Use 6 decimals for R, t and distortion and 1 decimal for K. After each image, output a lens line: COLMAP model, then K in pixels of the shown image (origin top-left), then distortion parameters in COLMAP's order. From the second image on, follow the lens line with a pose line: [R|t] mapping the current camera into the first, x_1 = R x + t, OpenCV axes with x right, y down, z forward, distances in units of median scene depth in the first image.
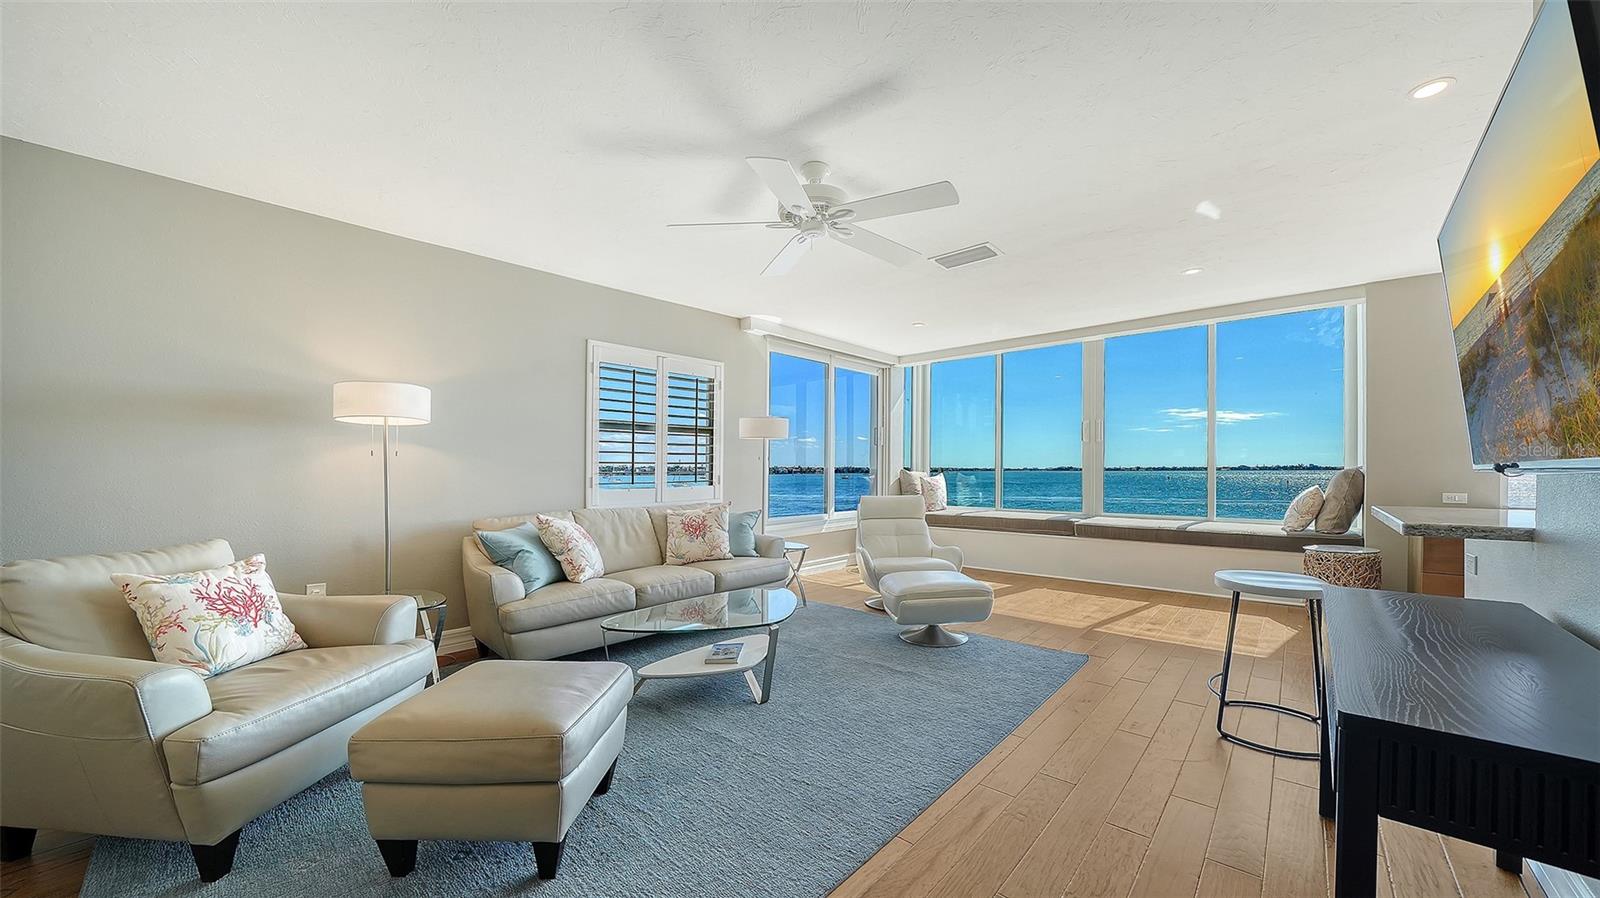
lens RADIAL K [[560.5, 0, 799.4], [0, 560.5, 472.6], [0, 0, 1]] dist [-0.021595, -0.000121]
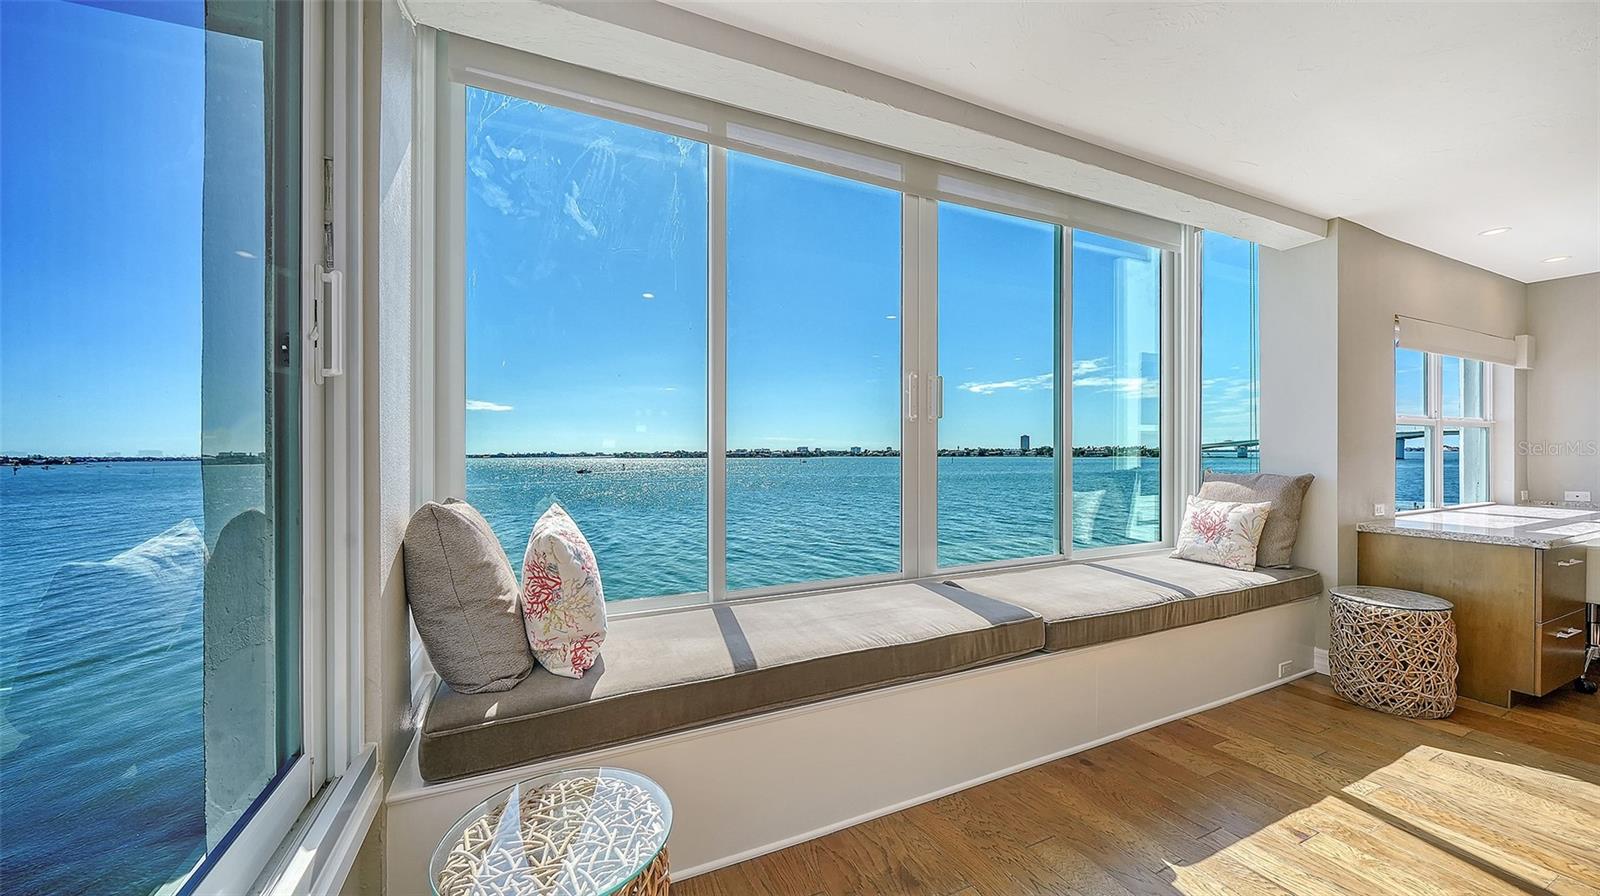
lens RADIAL K [[560.8, 0, 800.0], [0, 560.8, 448.0], [0, 0, 1]] dist [-0.002270, -0.000331]
pose [[0.391698, 0.008545, 0.920054, 0.079340], [0.011607, 0.999831, -0.014227, -0.037162], [-0.920021, 0.016252, 0.391533, 1.278635]]
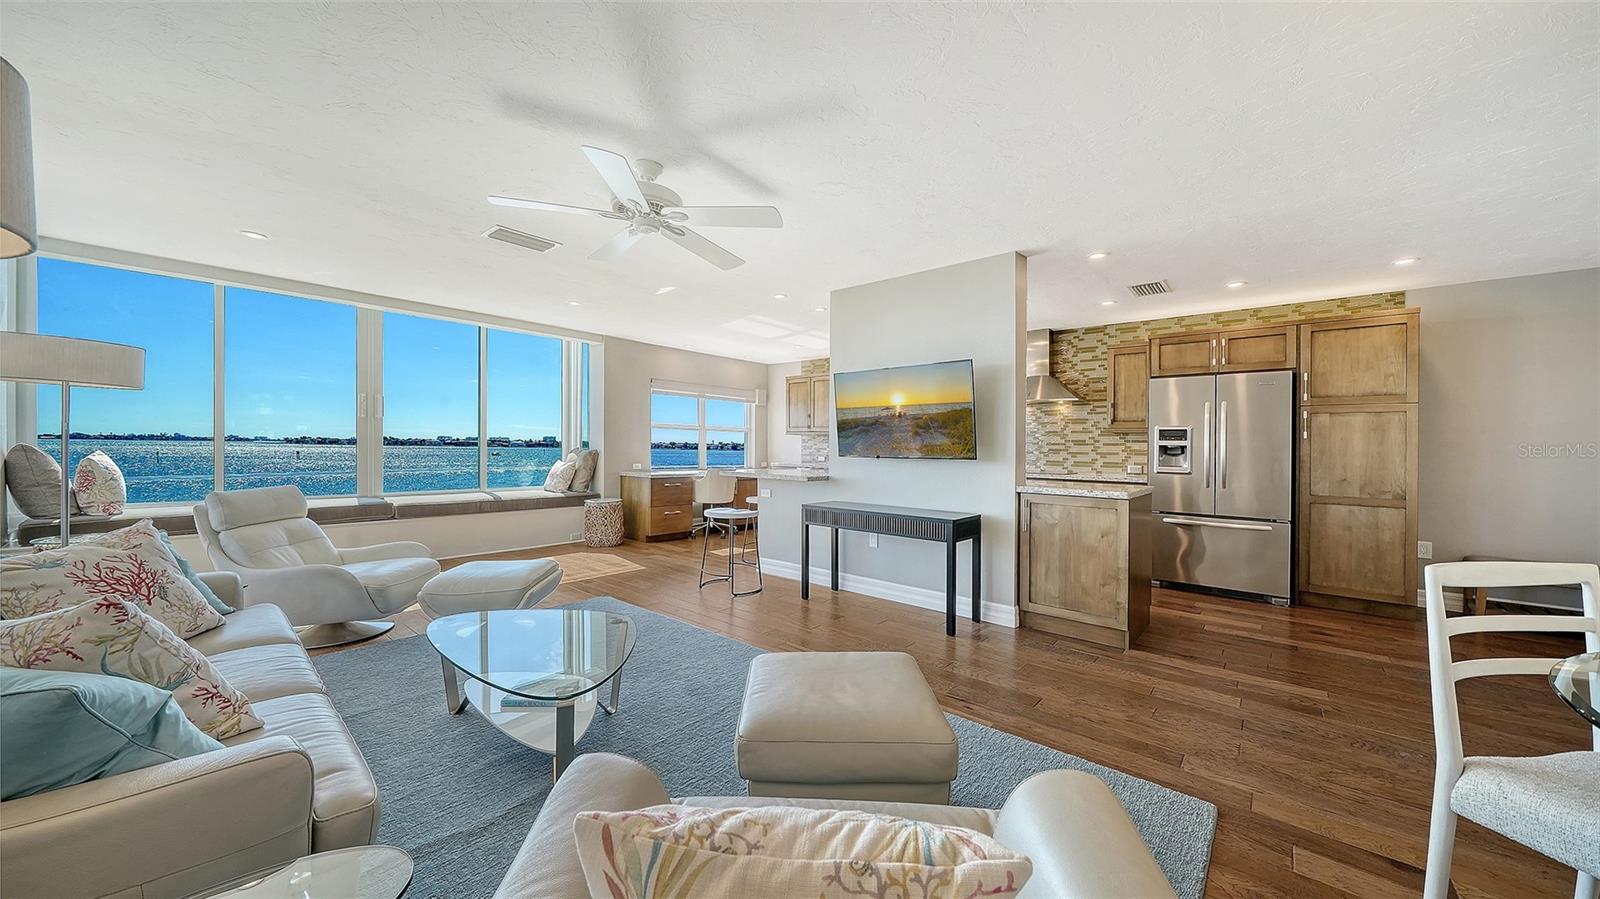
lens RADIAL K [[560.8, 0, 800.0], [0, 560.8, 449.5], [0, 0, 1]] dist [-0.002270, -0.000331]
pose [[-0.020746, -0.001373, 0.999784, -0.584322], [-0.009208, 0.999957, 0.001183, -0.014452], [-0.999742, -0.009181, -0.020758, 0.430535]]
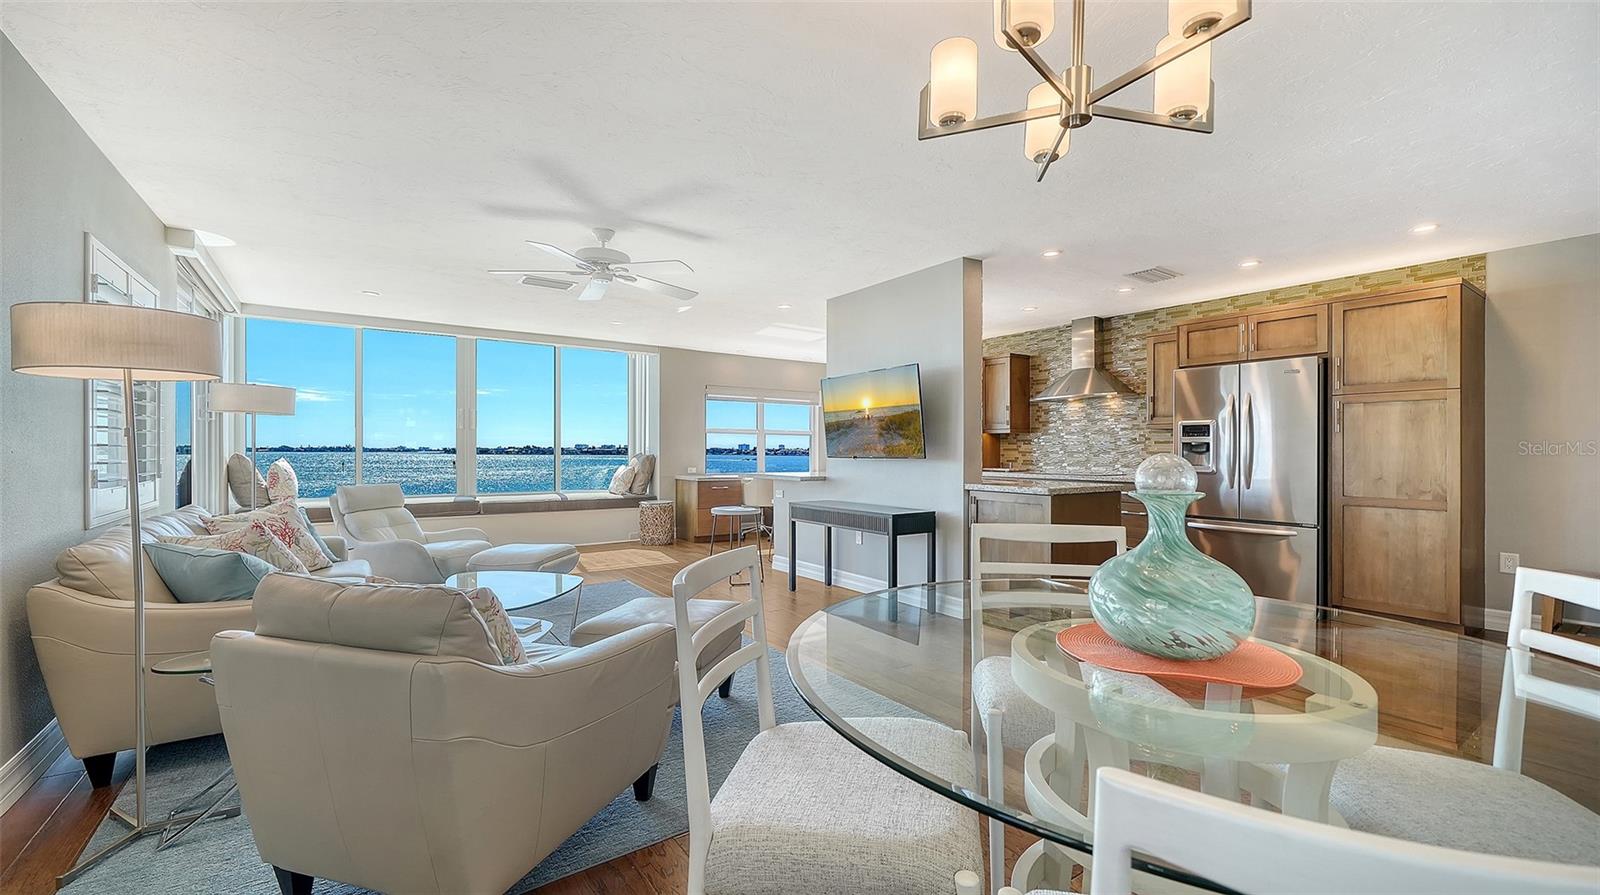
lens RADIAL K [[654.3, 0, 793.0], [0, 654.3, 465.7], [0, 0, 1]] dist [0.001240, 0.000346]
pose [[0.230671, -0.018186, 0.972862, -0.799686], [0.001370, 0.999830, 0.018365, -0.009046], [-0.973031, -0.002904, 0.230657, 0.115181]]
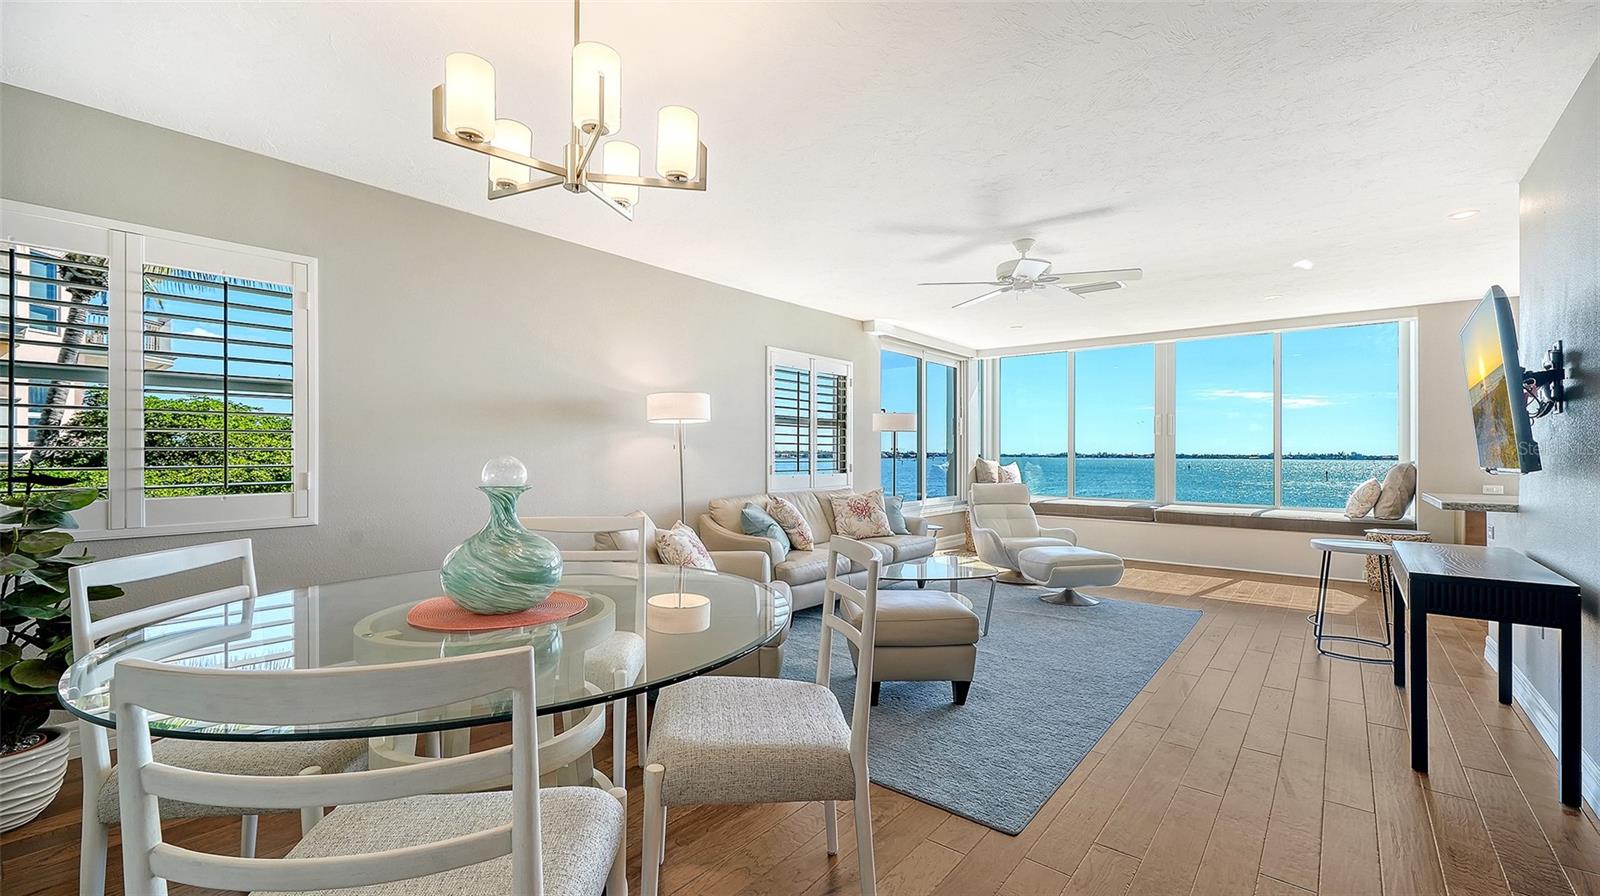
lens RADIAL K [[667.8, 0, 790.5], [0, 667.8, 448.0], [0, 0, 1]] dist [0.002005, 0.000565]
pose [[0.998683, 0.010291, 0.050260, -0.354894], [-0.009628, 0.999864, -0.013417, -0.008183], [-0.050392, 0.012916, 0.998646, -0.340070]]
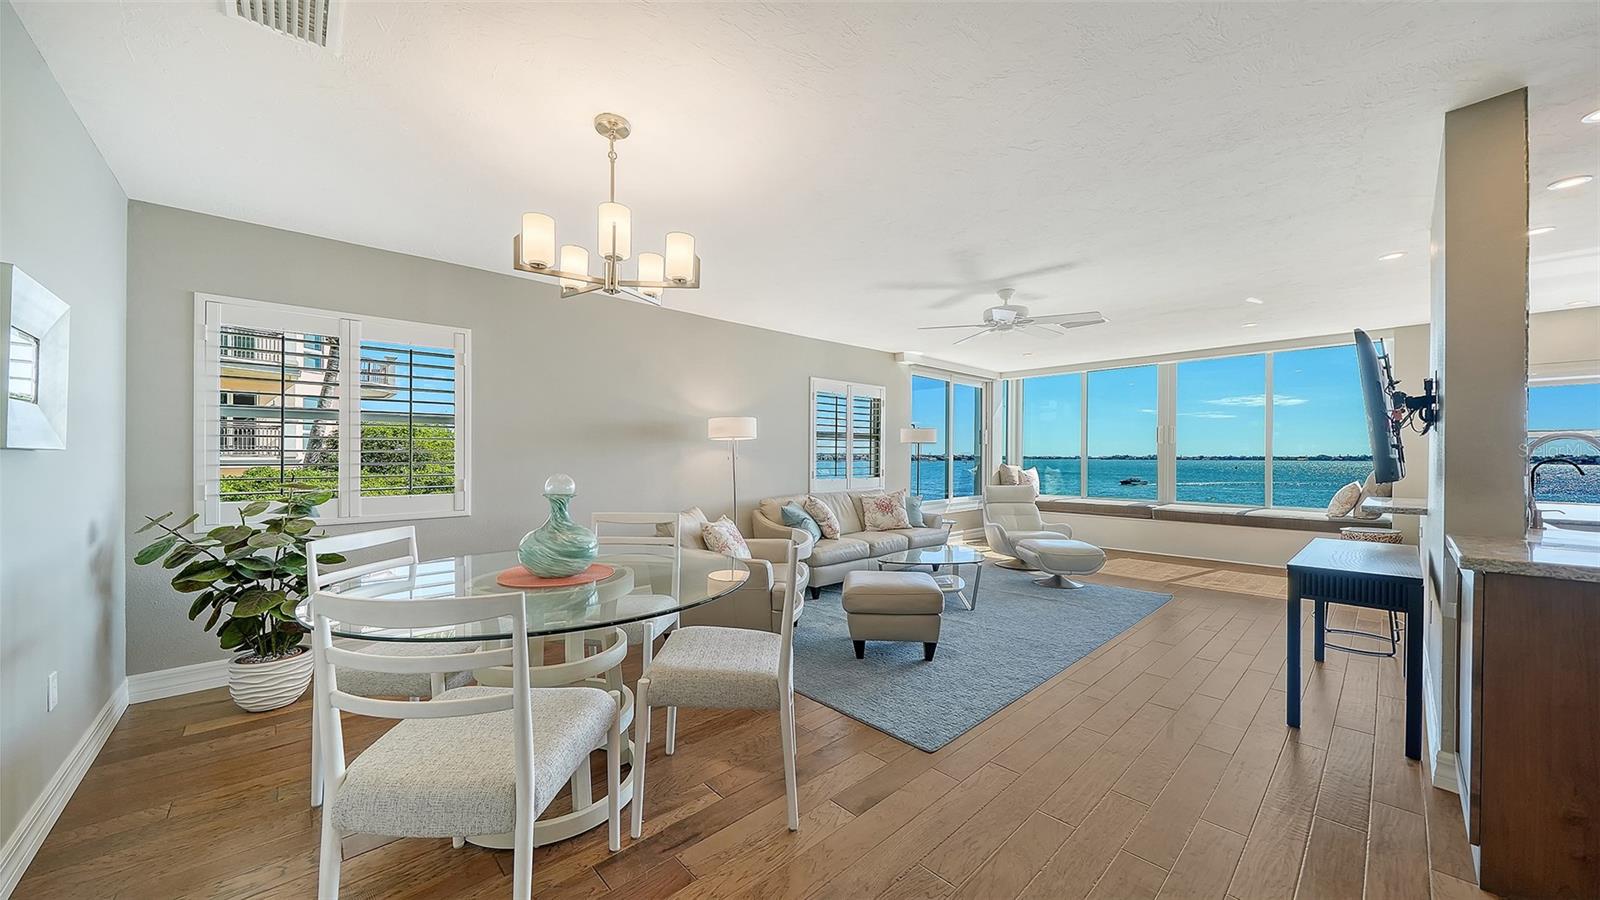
lens RADIAL K [[560.8, 0, 800.0], [0, 560.8, 450.0], [0, 0, 1]] dist [-0.002270, -0.000331]
pose [[0.997145, 0.006493, -0.075233, -0.261627], [-0.007692, 0.999848, -0.015654, -0.021087], [0.075119, 0.016188, 0.997043, -0.414799]]
